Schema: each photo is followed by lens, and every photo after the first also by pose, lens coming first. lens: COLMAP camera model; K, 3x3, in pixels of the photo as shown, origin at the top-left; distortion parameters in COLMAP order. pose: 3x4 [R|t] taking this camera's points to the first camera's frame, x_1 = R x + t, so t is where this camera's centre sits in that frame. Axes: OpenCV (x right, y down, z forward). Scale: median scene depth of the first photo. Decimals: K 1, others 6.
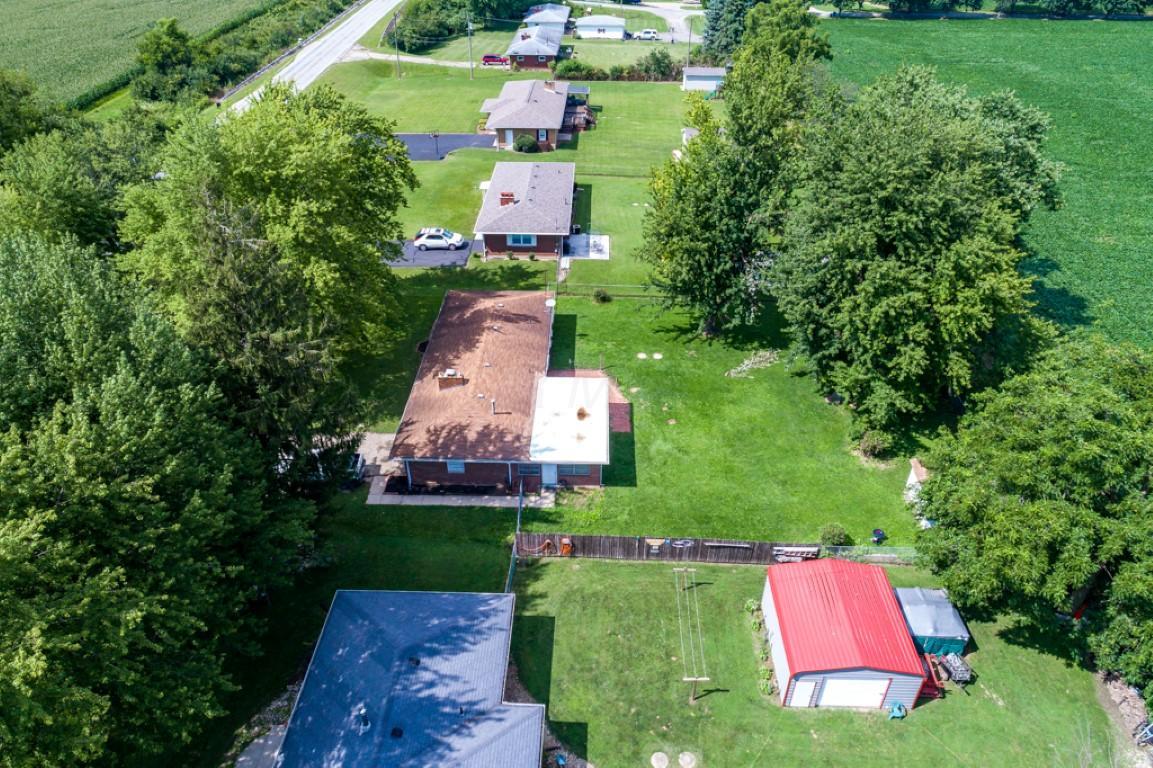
lens RADIAL K [[770.7, 0, 576.5], [0, 770.7, 384.0], [0, 0, 1]] dist [-0.004415, 0.000643]
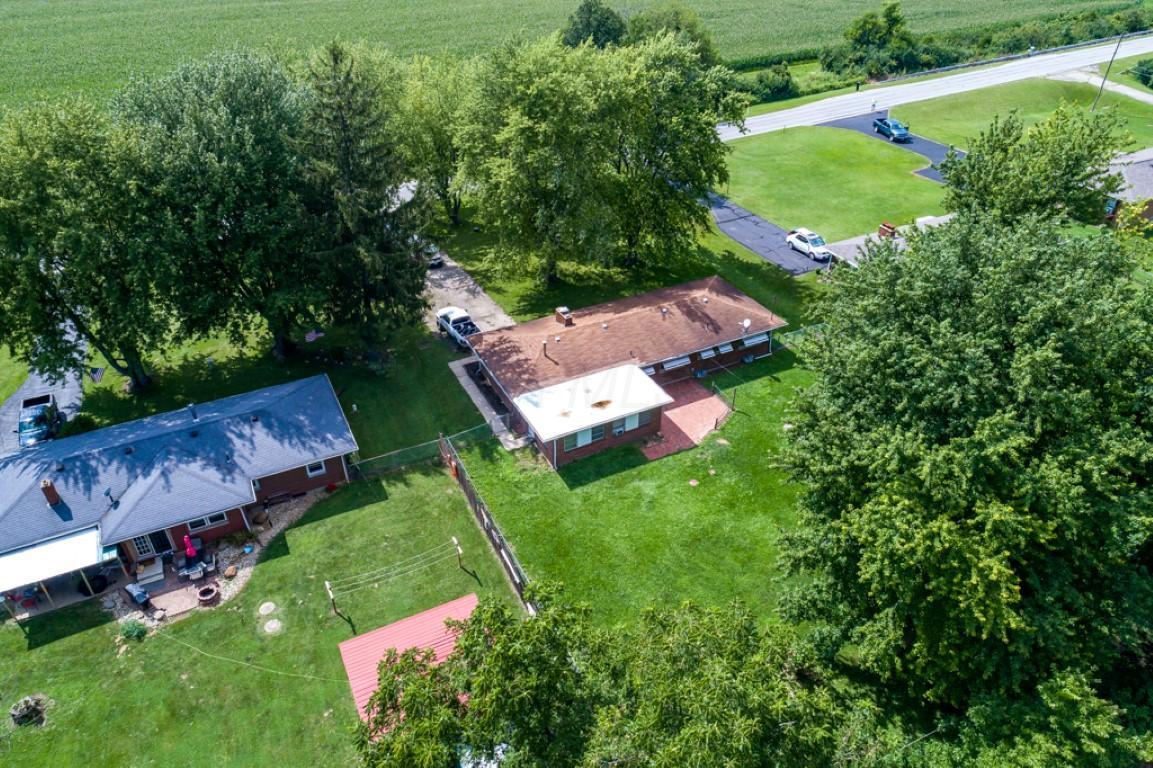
lens RADIAL K [[770.7, 0, 576.5], [0, 770.7, 384.0], [0, 0, 1]] dist [-0.004415, 0.000643]
pose [[0.468958, 0.494662, -0.731702, 0.636885], [-0.496873, 0.832677, 0.244473, -0.188825], [0.730202, 0.248916, 0.636275, 0.342966]]
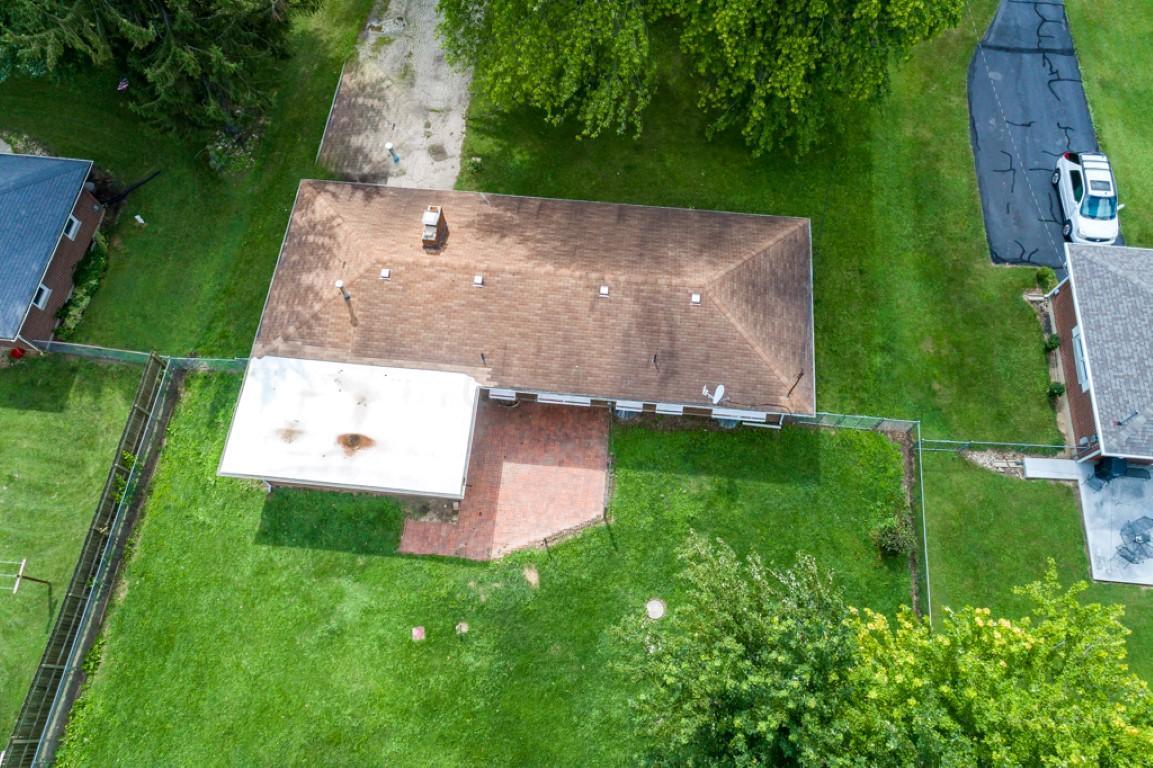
lens RADIAL K [[770.7, 0, 576.5], [0, 770.7, 384.0], [0, 0, 1]] dist [-0.004415, 0.000643]
pose [[-0.074516, 0.913988, -0.398841, 0.171439], [-0.564176, 0.291153, 0.772616, -0.470346], [0.822285, 0.282589, 0.493955, 0.790683]]
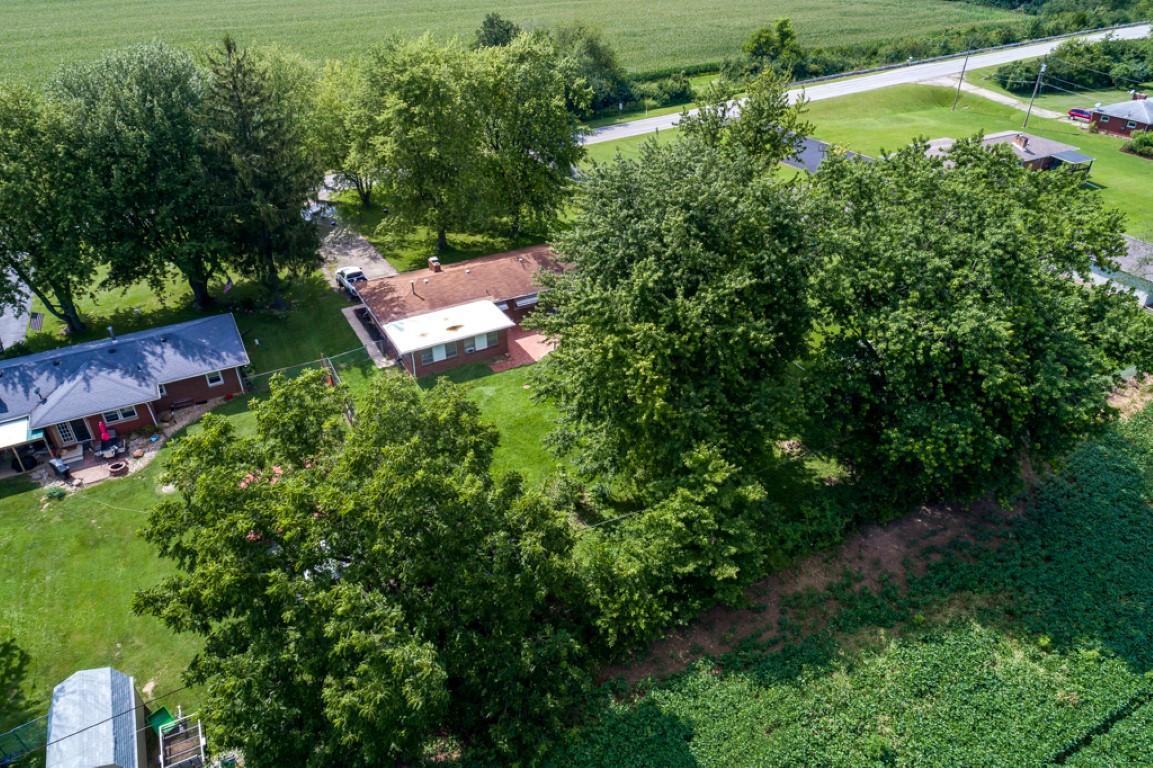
lens RADIAL K [[770.7, 0, 576.5], [0, 770.7, 384.0], [0, 0, 1]] dist [-0.004415, 0.000643]
pose [[0.496861, 0.461853, -0.734725, 0.929938], [-0.486848, 0.849193, 0.204575, -0.204231], [0.718406, 0.256055, 0.646783, 0.378132]]
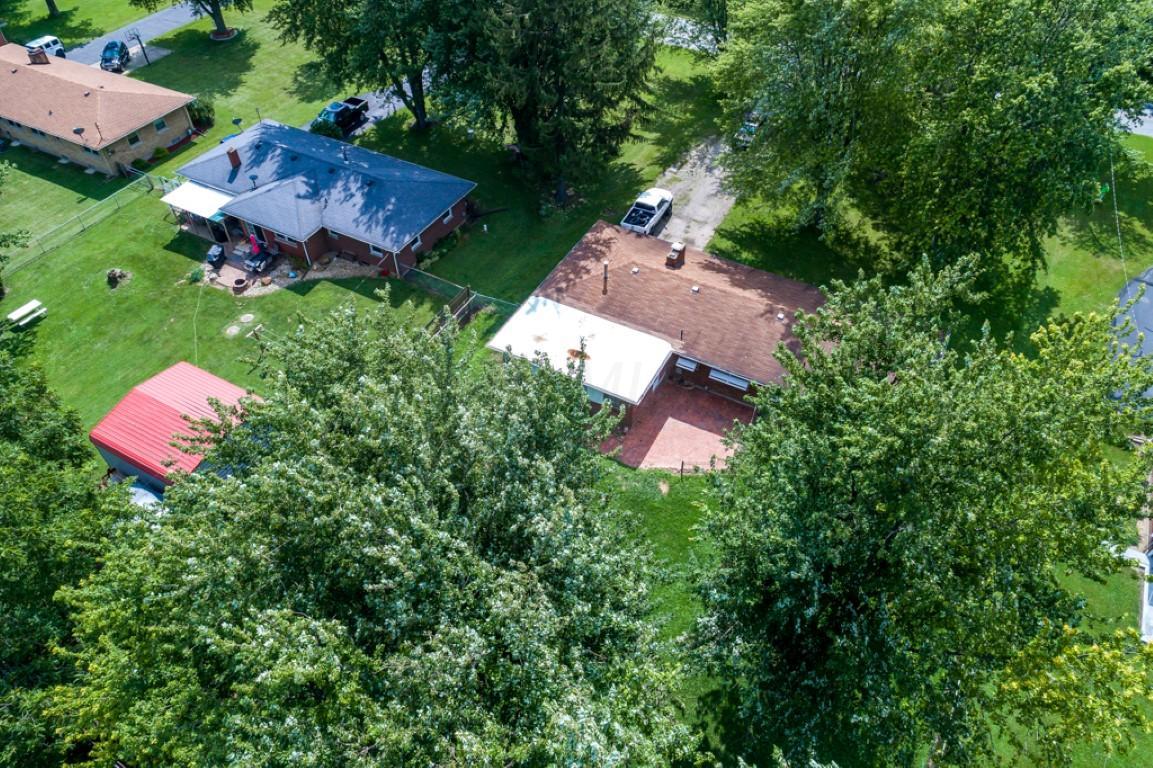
lens RADIAL K [[784.0, 0, 576.5], [0, 784.0, 384.0], [0, 0, 1]] dist [0.005473, 0.002086]
pose [[-0.460550, 0.639353, -0.615729, 0.504116], [-0.499854, 0.386423, 0.775128, -0.552086], [0.733512, 0.664759, 0.141616, 0.845837]]
